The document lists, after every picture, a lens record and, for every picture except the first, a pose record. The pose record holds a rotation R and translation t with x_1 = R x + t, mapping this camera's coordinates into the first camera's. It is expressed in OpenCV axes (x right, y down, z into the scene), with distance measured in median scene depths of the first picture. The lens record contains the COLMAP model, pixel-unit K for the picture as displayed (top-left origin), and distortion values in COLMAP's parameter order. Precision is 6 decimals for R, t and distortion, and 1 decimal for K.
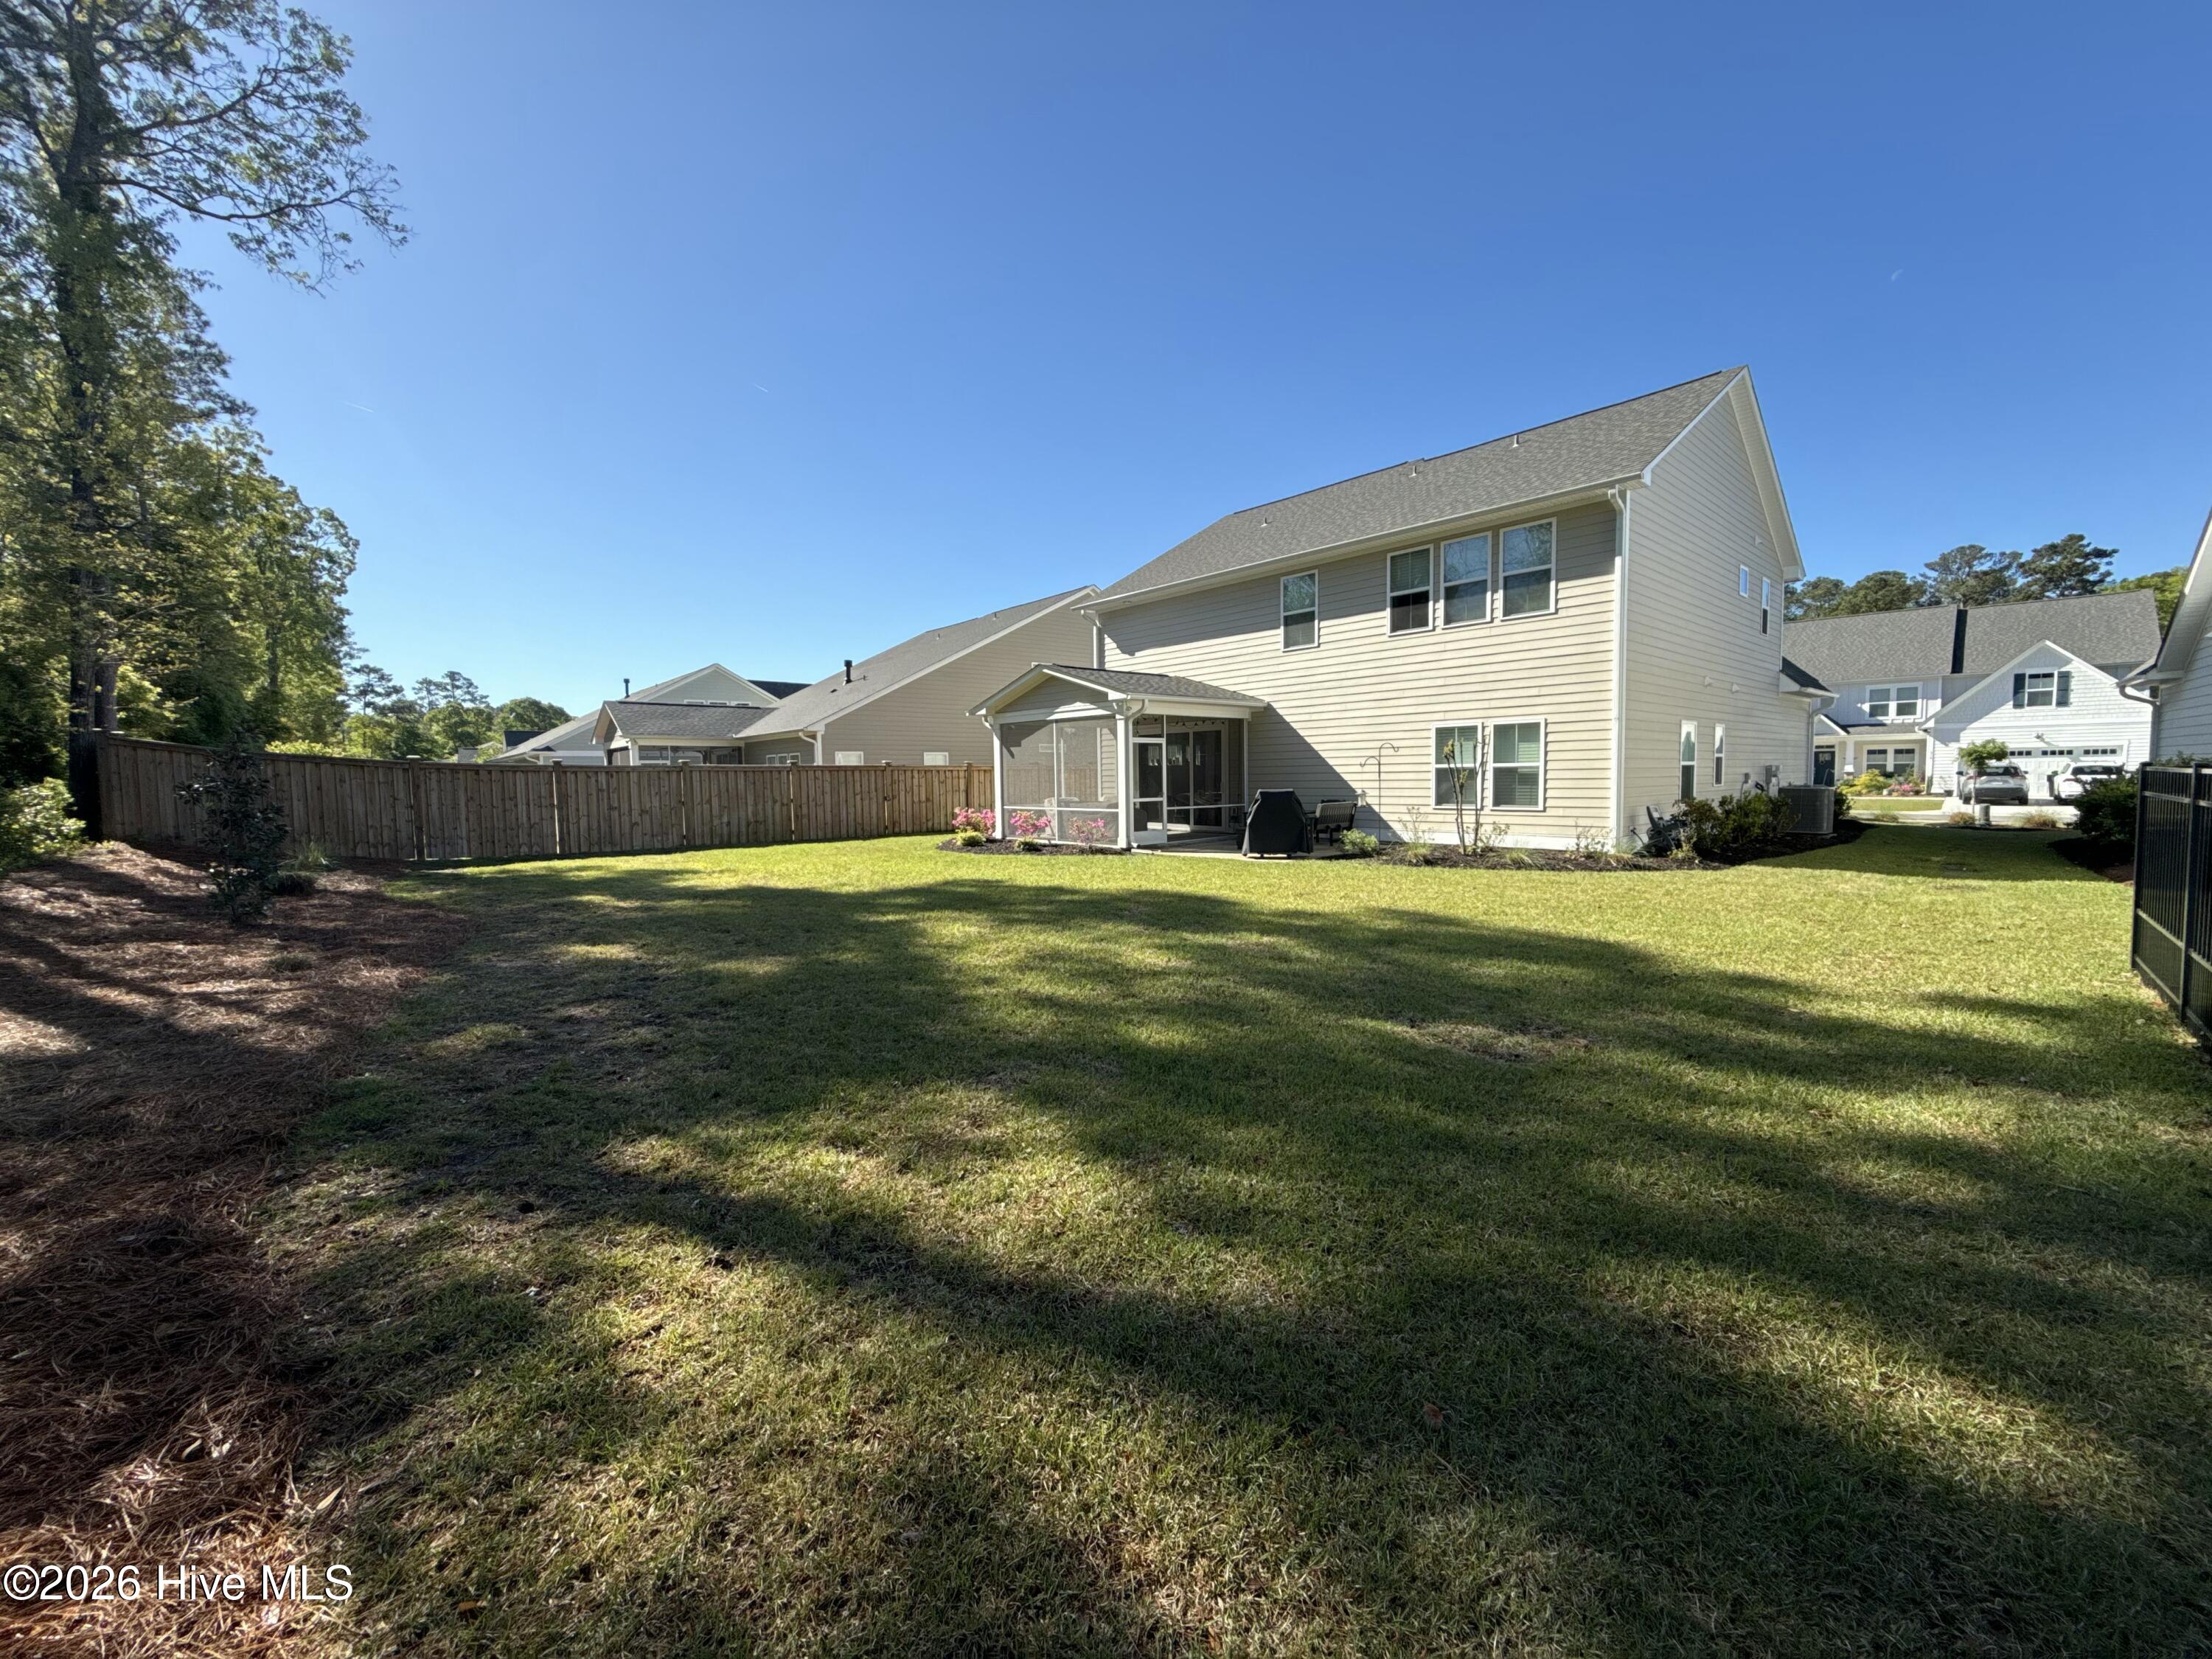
lens RADIAL K [[851.7, 0, 1106.0], [0, 851.7, 829.5], [0, 0, 1]] dist [-0.000041, 0.000006]
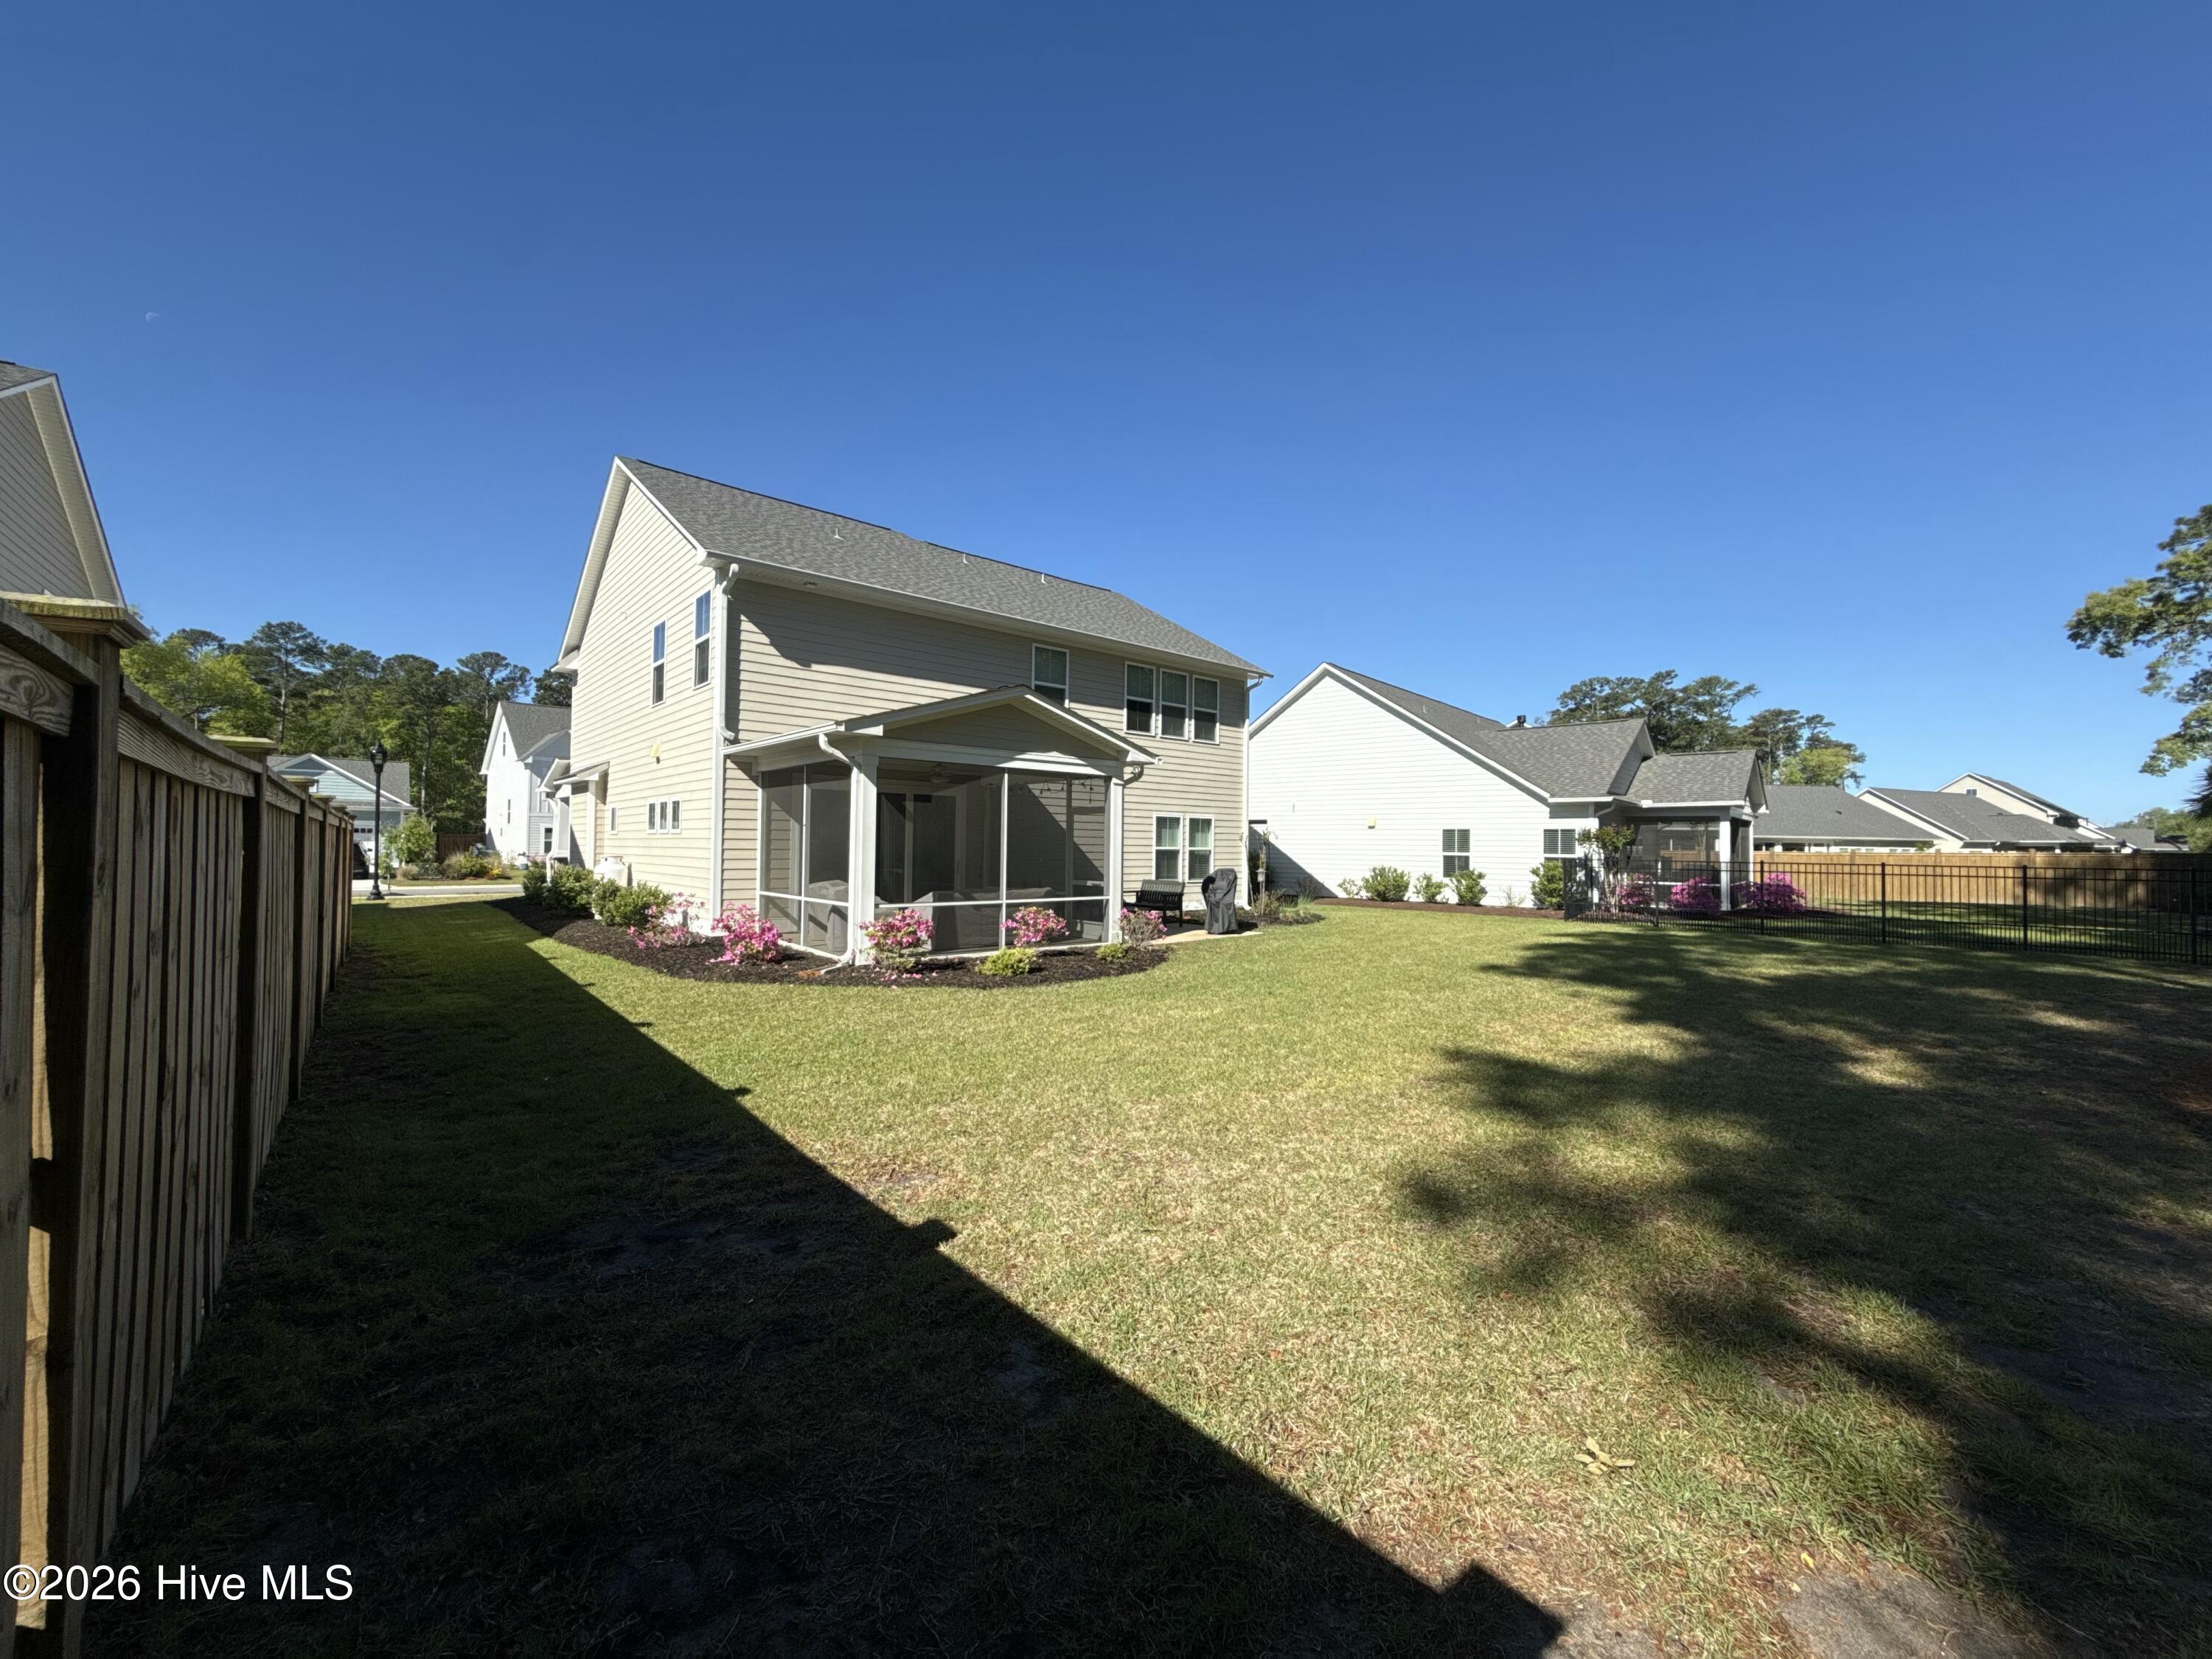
lens RADIAL K [[880.8, 0, 1097.4], [0, 880.8, 830.3], [0, 0, 1]] dist [-0.000627, -0.000070]
pose [[0.021231, 0.033474, 0.999214, -0.874390], [0.052208, 0.998039, -0.034544, -0.061172], [-0.998411, 0.052900, 0.019441, 1.067781]]
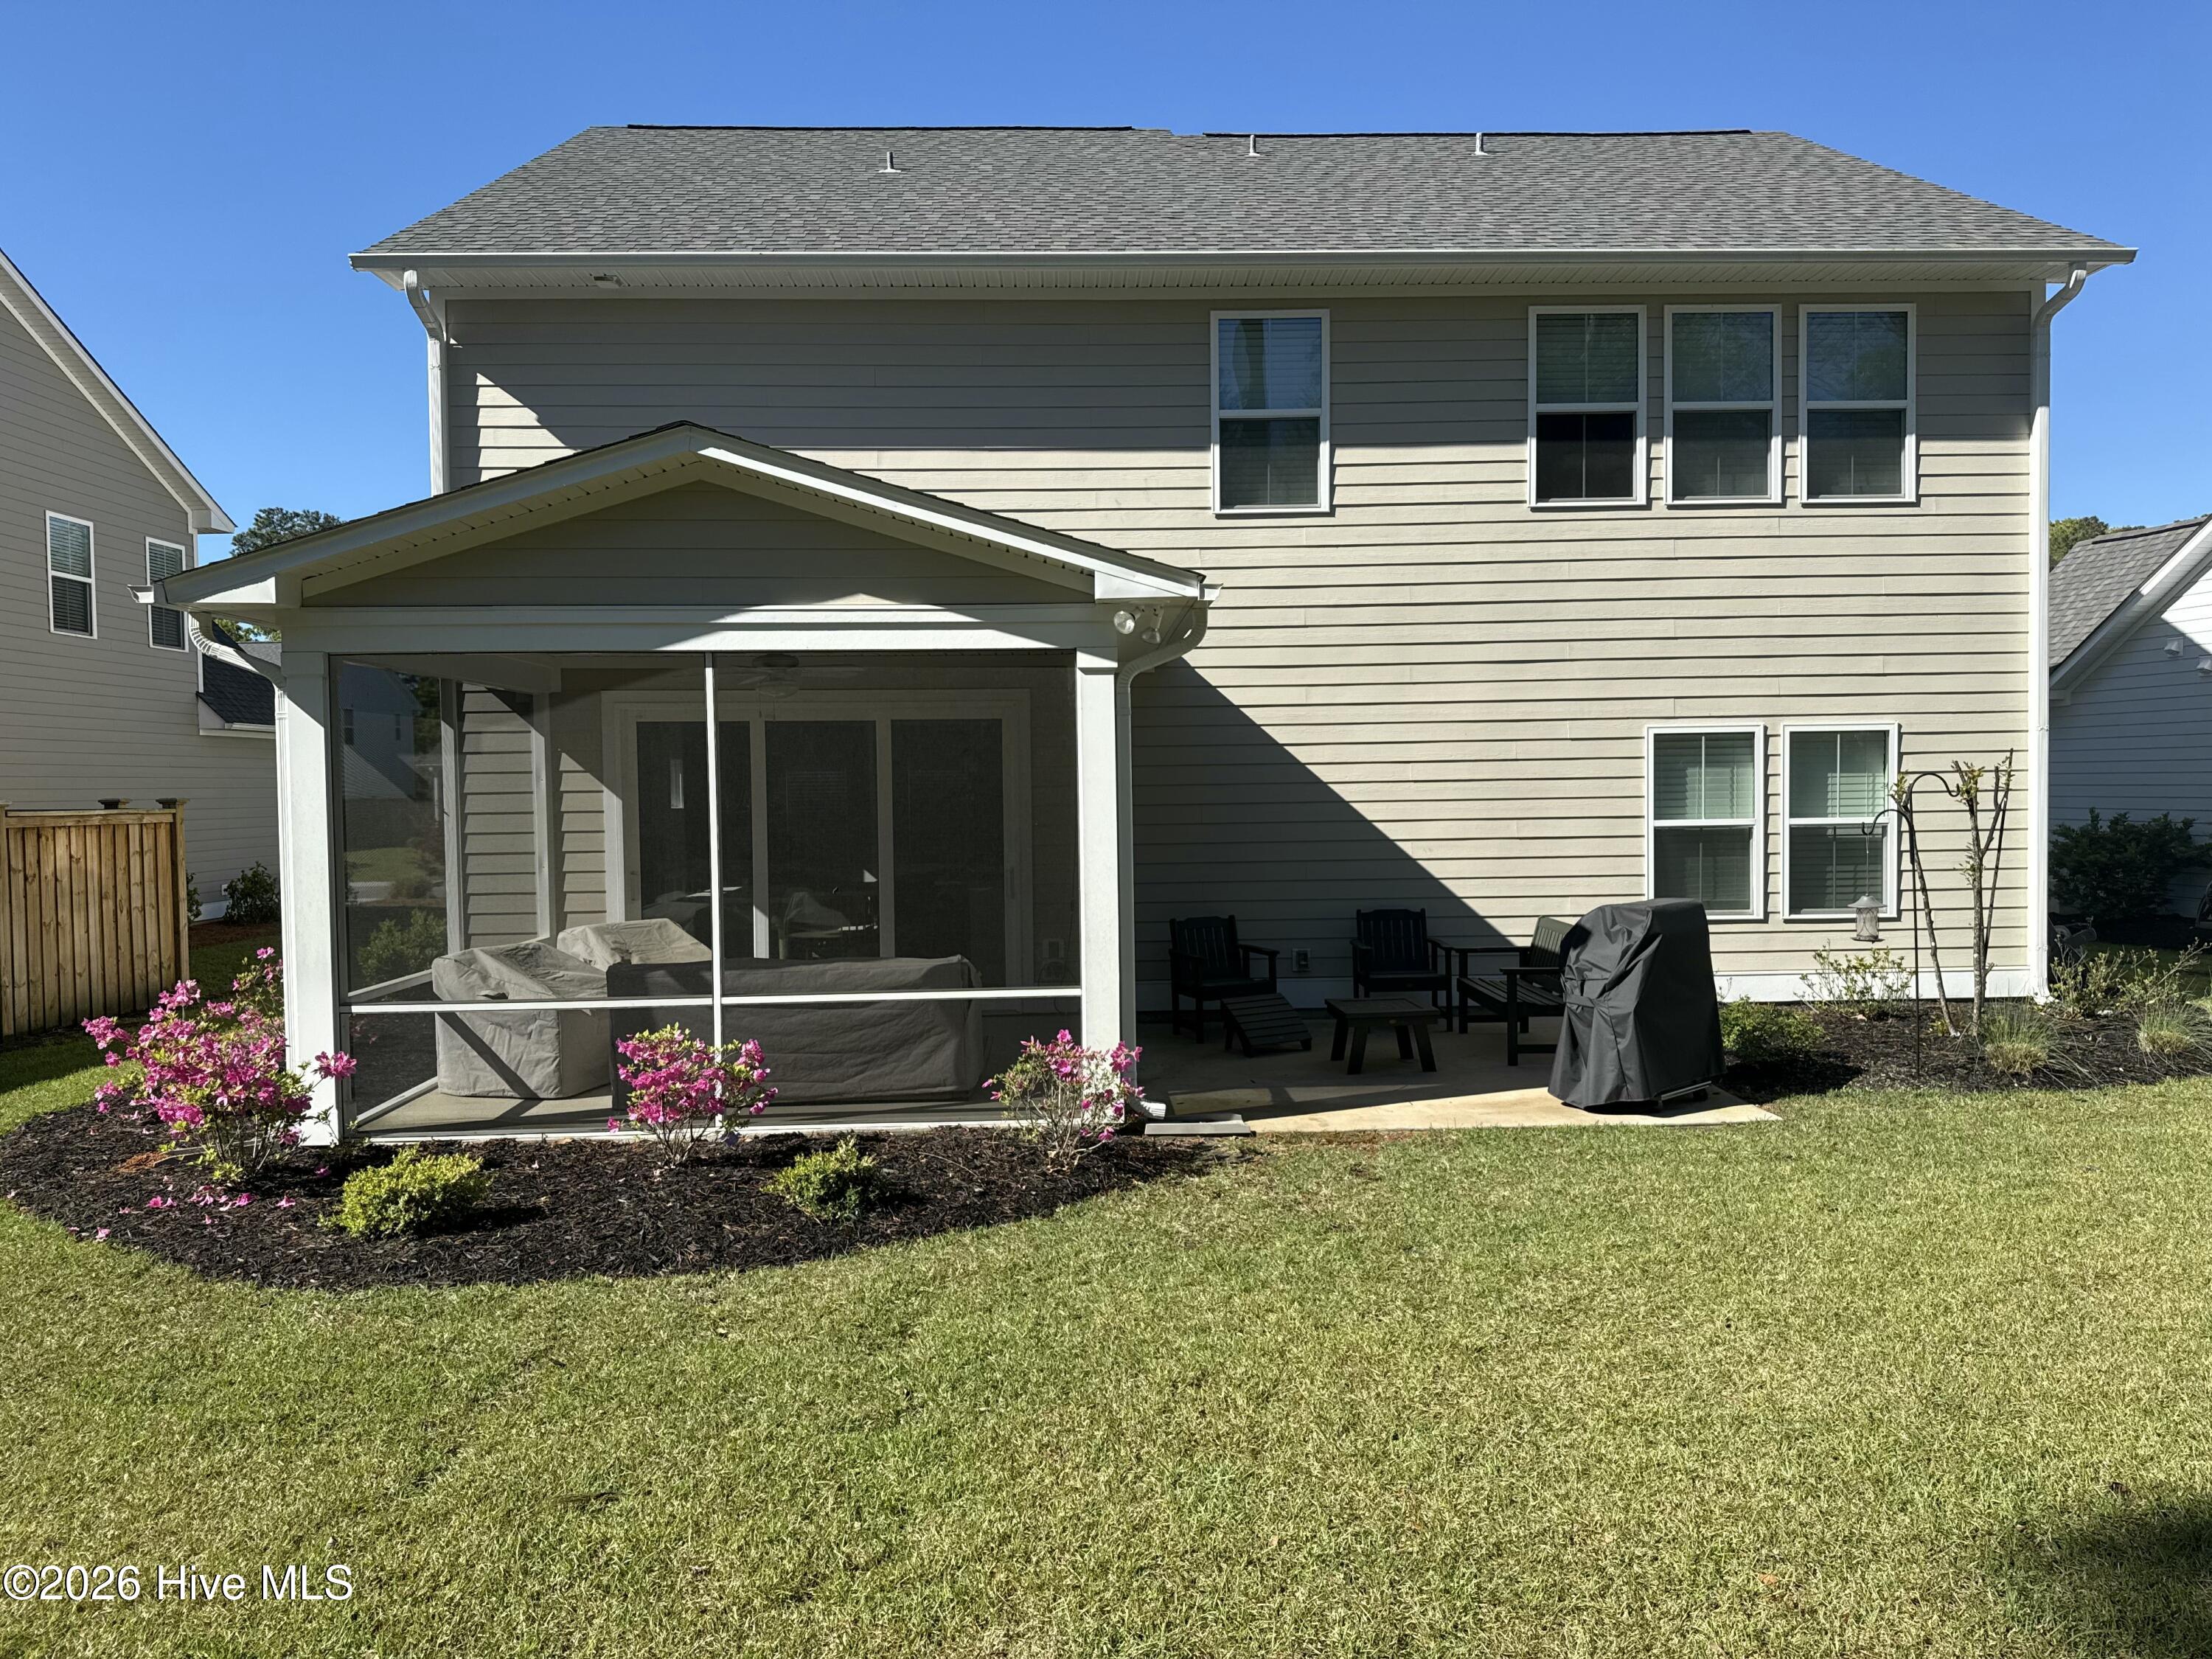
lens RADIAL K [[1550.4, 0, 1106.0], [0, 1550.4, 829.5], [0, 0, 1]] dist [0.117066, -0.179155]
pose [[0.644376, -0.017274, 0.764514, -0.400276], [0.055100, 0.998195, -0.023888, -0.068249], [-0.762721, 0.057517, 0.644164, 0.708877]]
